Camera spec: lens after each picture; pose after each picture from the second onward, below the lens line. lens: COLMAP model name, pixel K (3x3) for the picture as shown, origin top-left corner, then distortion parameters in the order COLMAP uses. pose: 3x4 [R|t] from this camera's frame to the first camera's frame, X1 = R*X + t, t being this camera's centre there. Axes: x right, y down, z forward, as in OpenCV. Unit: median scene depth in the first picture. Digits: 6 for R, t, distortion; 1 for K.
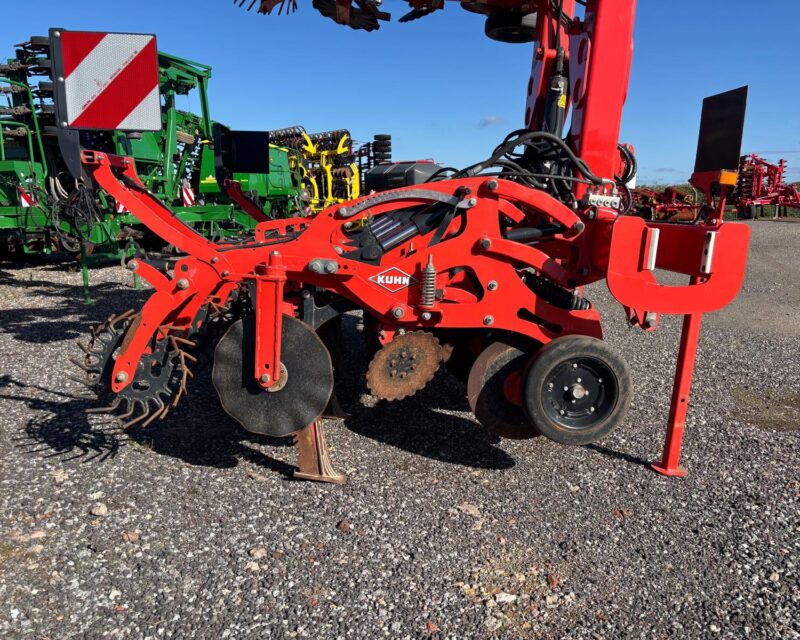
lens RADIAL K [[652.3, 0, 404.6], [0, 652.3, 319.4], [0, 0, 1]] dist [0.047132, -0.039901]
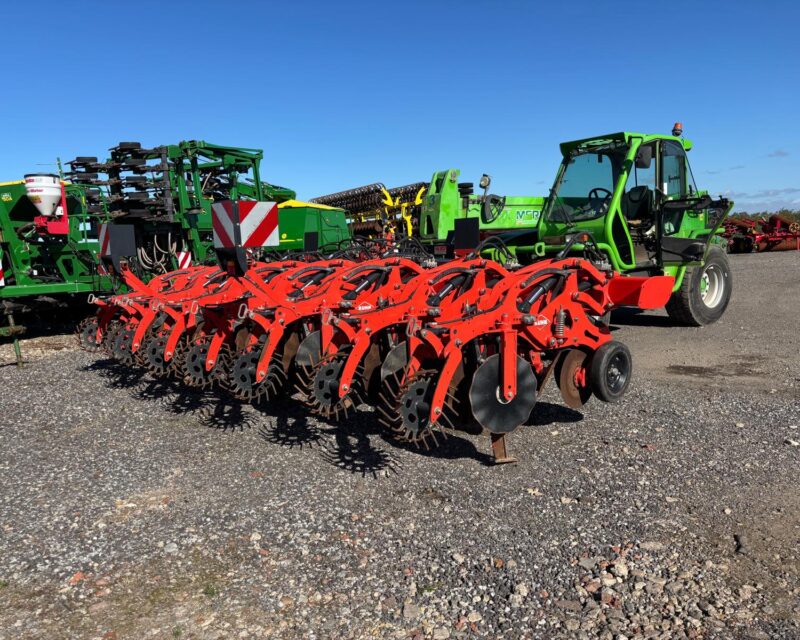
lens RADIAL K [[652.3, 0, 401.5], [0, 652.3, 321.0], [0, 0, 1]] dist [0.047132, -0.039901]
pose [[0.977443, -0.021713, -0.210079, 0.096729], [0.009855, 0.998307, -0.057327, 0.000934], [0.210968, 0.053963, 0.976002, -0.051112]]
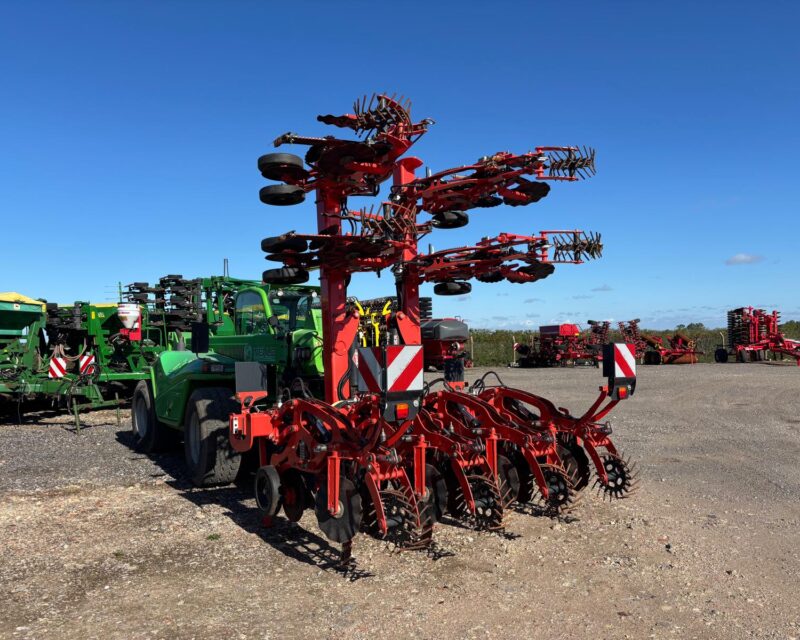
lens RADIAL K [[652.3, 0, 413.9], [0, 652.3, 323.4], [0, 0, 1]] dist [0.047132, -0.039901]
pose [[0.988356, -0.012070, -0.151678, 0.158083], [-0.018394, 0.980060, -0.197849, 0.023185], [0.151042, 0.198335, 0.968426, -0.261586]]
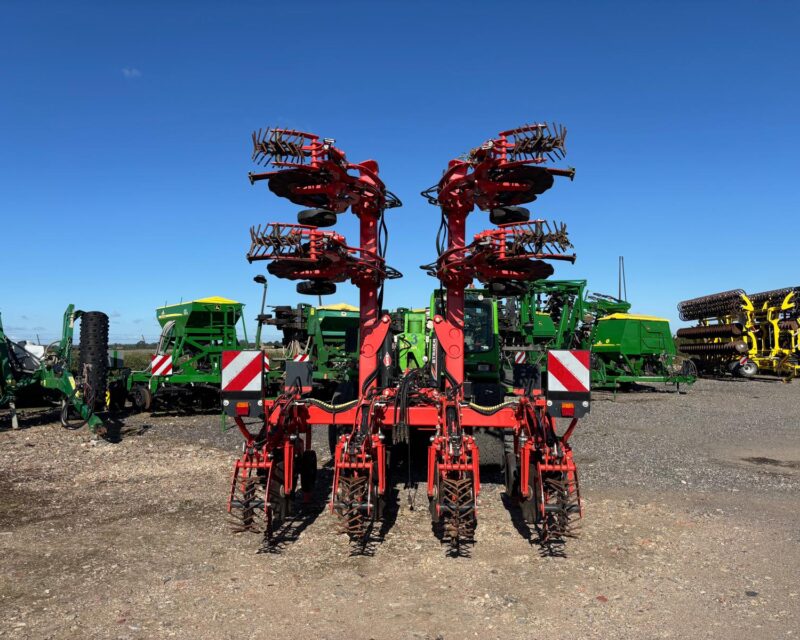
lens RADIAL K [[652.3, 0, 397.0], [0, 652.3, 317.5], [0, 0, 1]] dist [0.047132, -0.039901]
pose [[0.659162, -0.031135, -0.751356, 0.301542], [-0.125719, 0.980518, -0.150925, 0.009531], [0.741418, 0.193944, 0.642406, -0.191099]]
